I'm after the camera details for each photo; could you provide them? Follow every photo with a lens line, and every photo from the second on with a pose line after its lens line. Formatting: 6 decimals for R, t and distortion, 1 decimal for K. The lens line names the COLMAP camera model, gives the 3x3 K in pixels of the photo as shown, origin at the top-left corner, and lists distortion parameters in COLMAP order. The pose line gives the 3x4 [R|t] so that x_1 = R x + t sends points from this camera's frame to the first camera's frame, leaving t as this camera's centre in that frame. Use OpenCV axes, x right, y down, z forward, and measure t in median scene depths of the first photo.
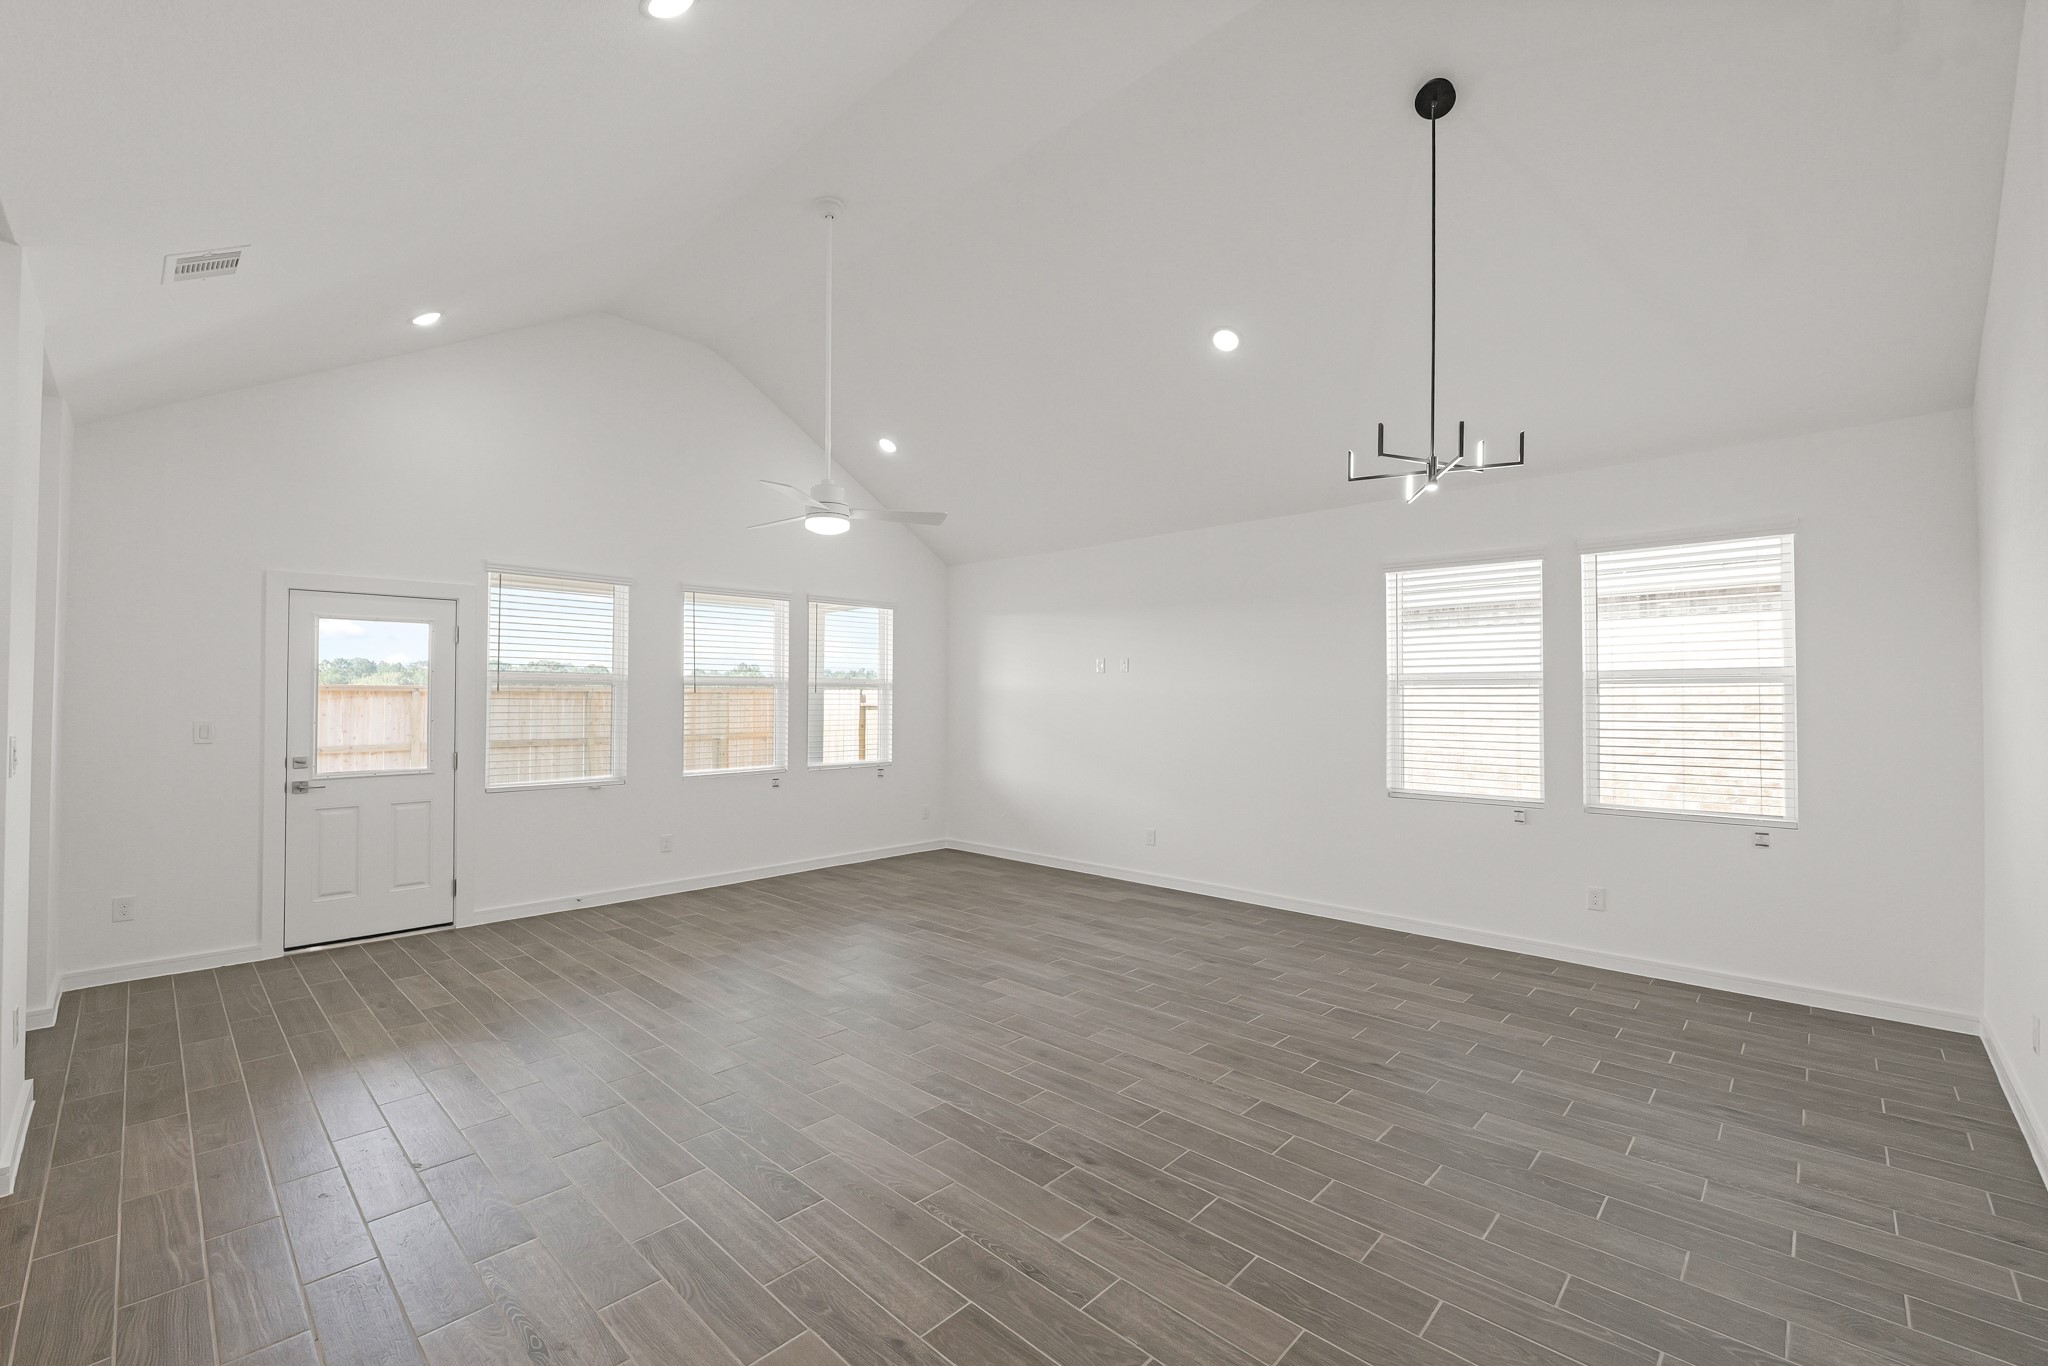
lens RADIAL K [[844.0, 0, 1030.1], [0, 844.0, 674.9], [0, 0, 1]] dist [-0.012273, -0.000138]
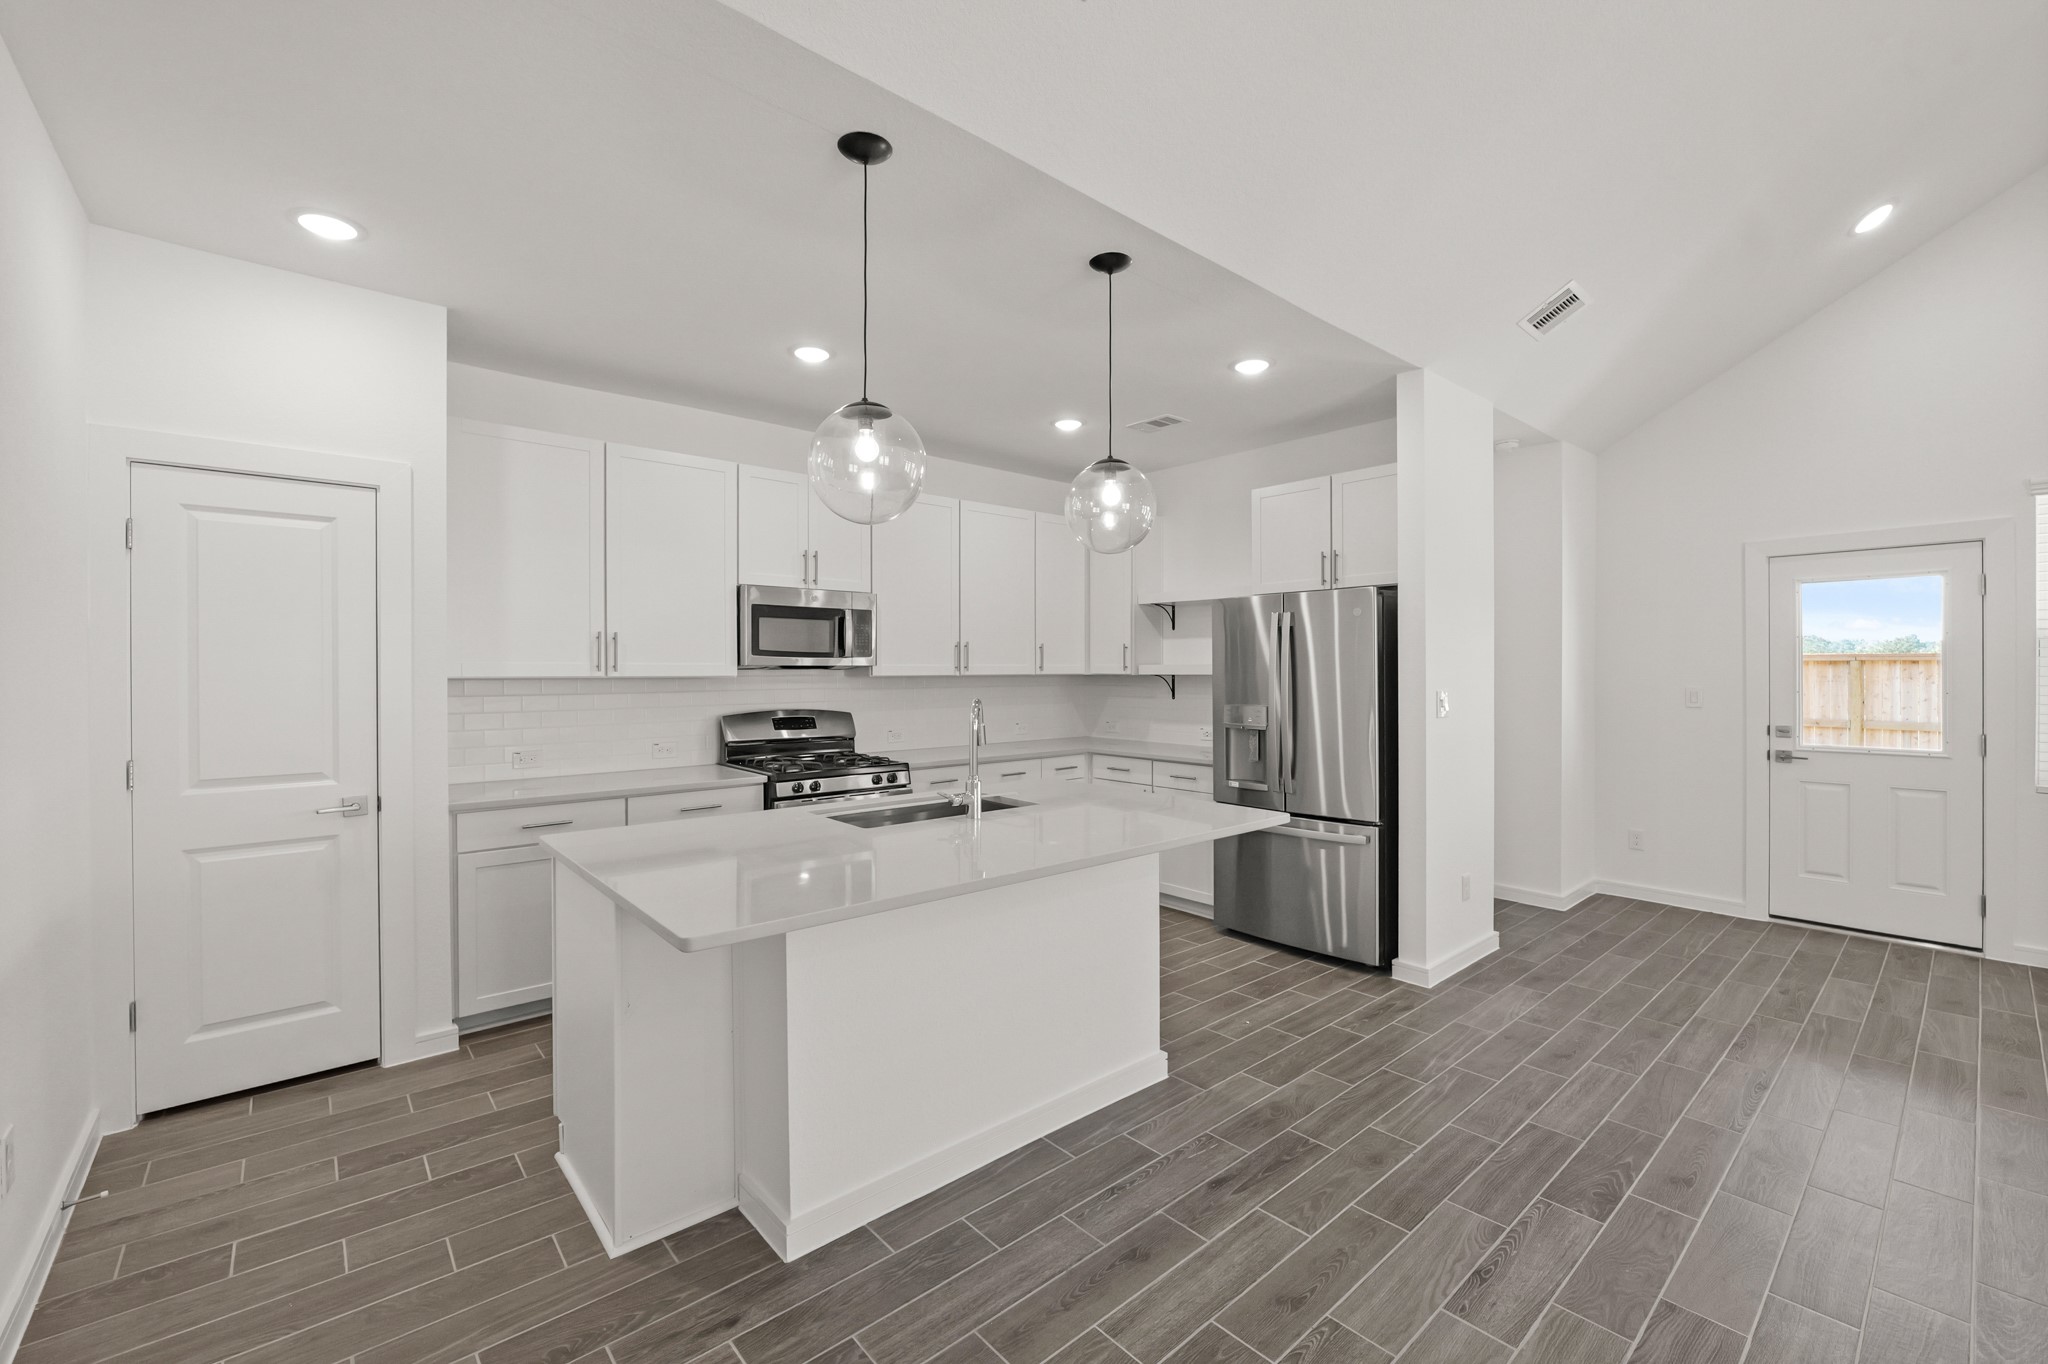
lens RADIAL K [[844.0, 0, 1027.6], [0, 844.0, 672.3], [0, 0, 1]] dist [-0.012273, -0.000138]
pose [[-0.088765, 0.004535, -0.996042, 0.194124], [0.027056, 0.999632, 0.002140, 0.008388], [0.995685, -0.026759, -0.088855, 0.203331]]
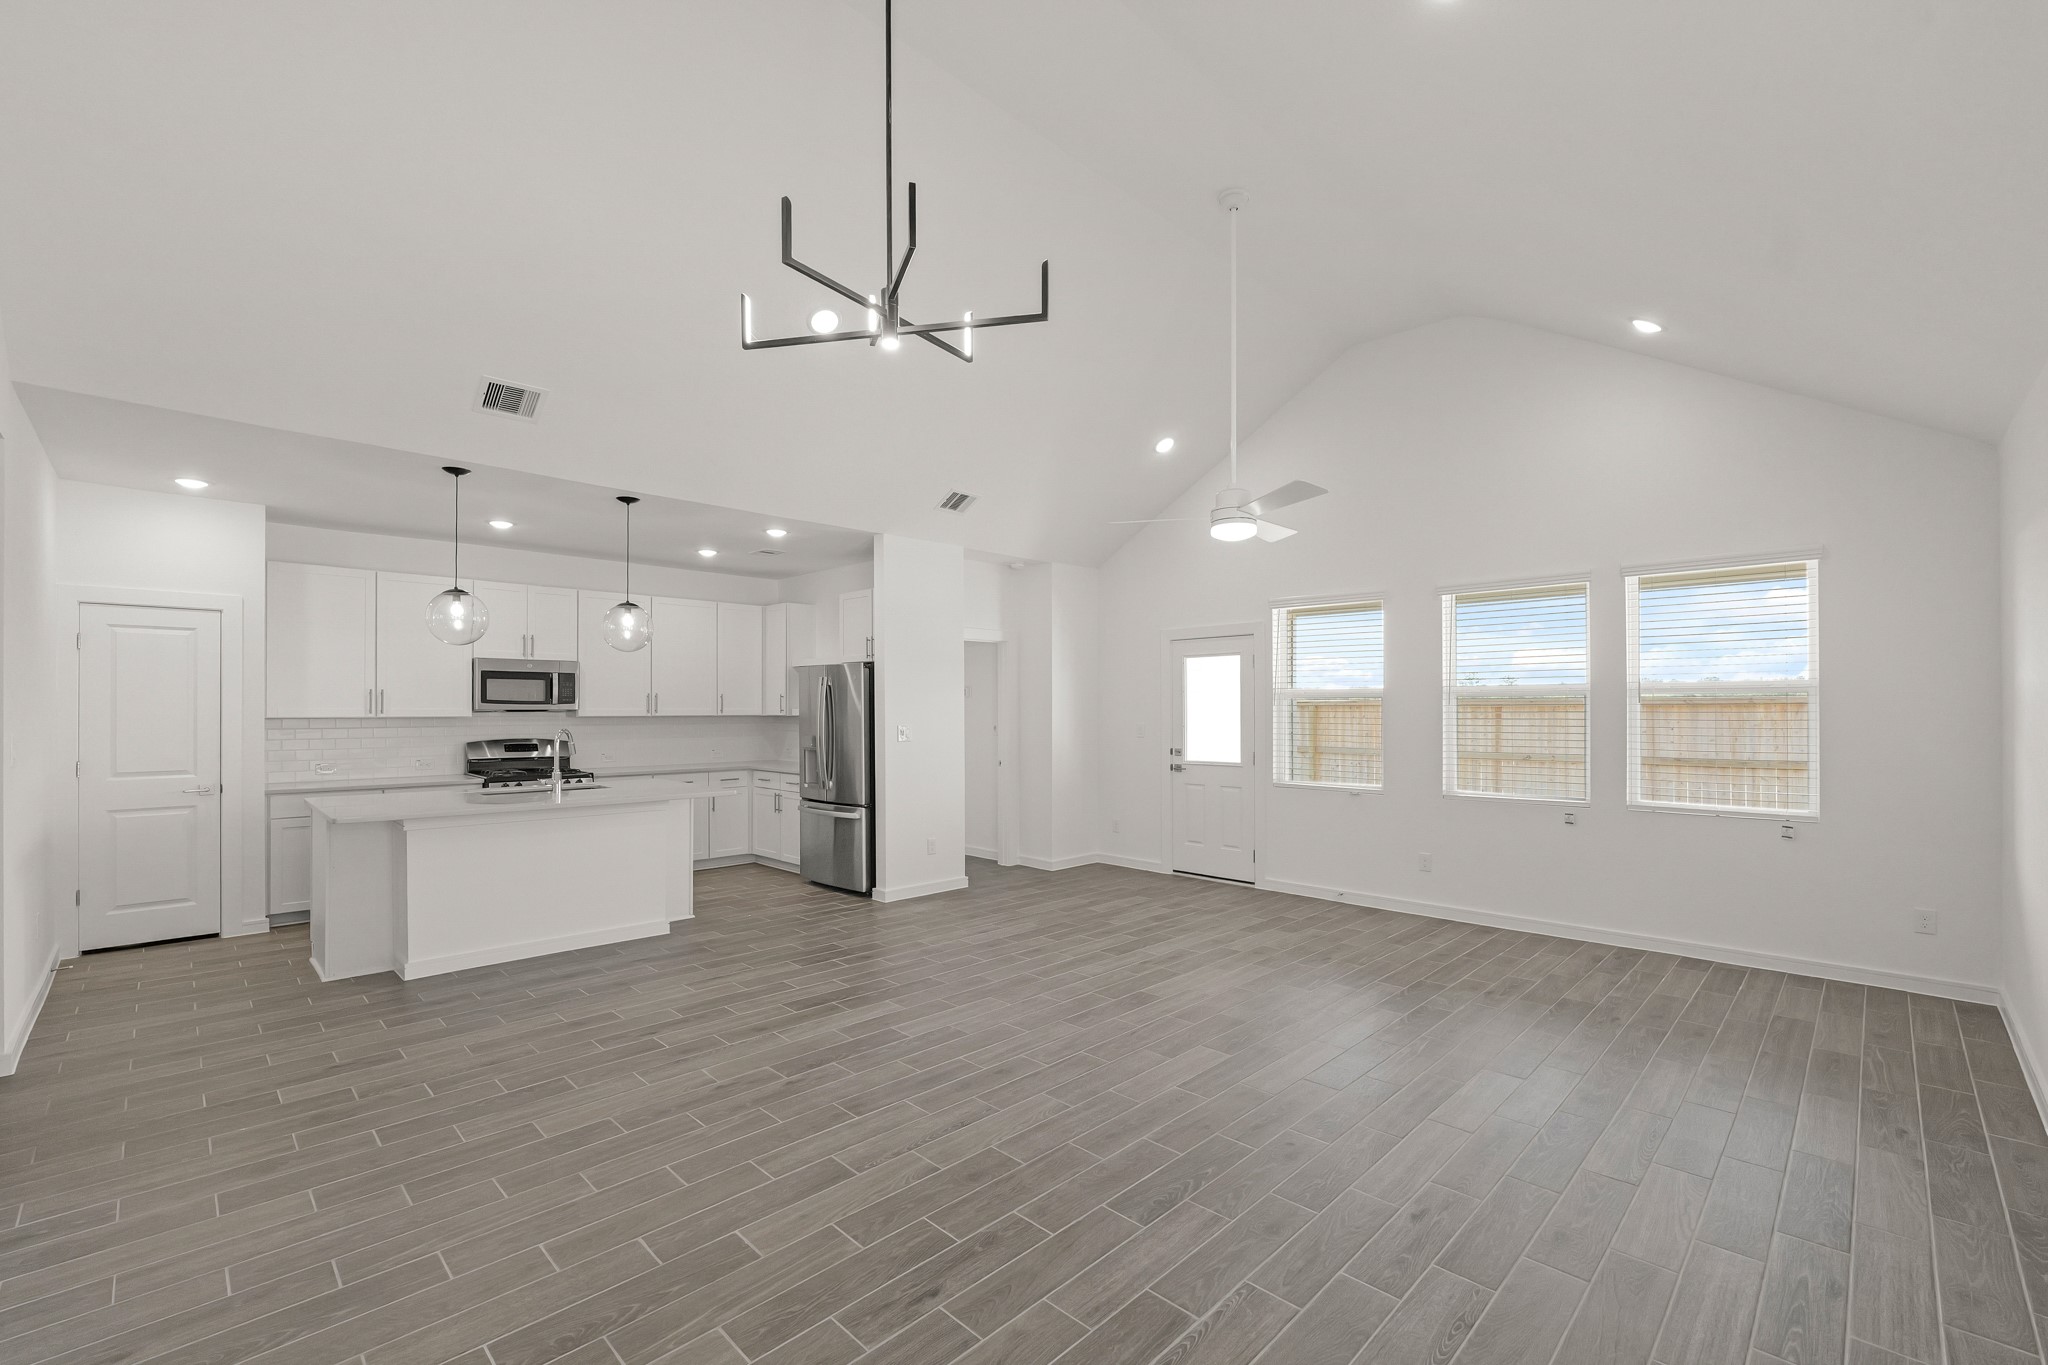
lens RADIAL K [[844.0, 0, 1011.1], [0, 844.0, 707.9], [0, 0, 1]] dist [-0.012273, -0.000138]
pose [[-0.016348, -0.002804, -0.999862, 0.707401], [0.026579, 0.999641, -0.003238, 0.019971], [0.999513, -0.026628, -0.016268, 0.734180]]
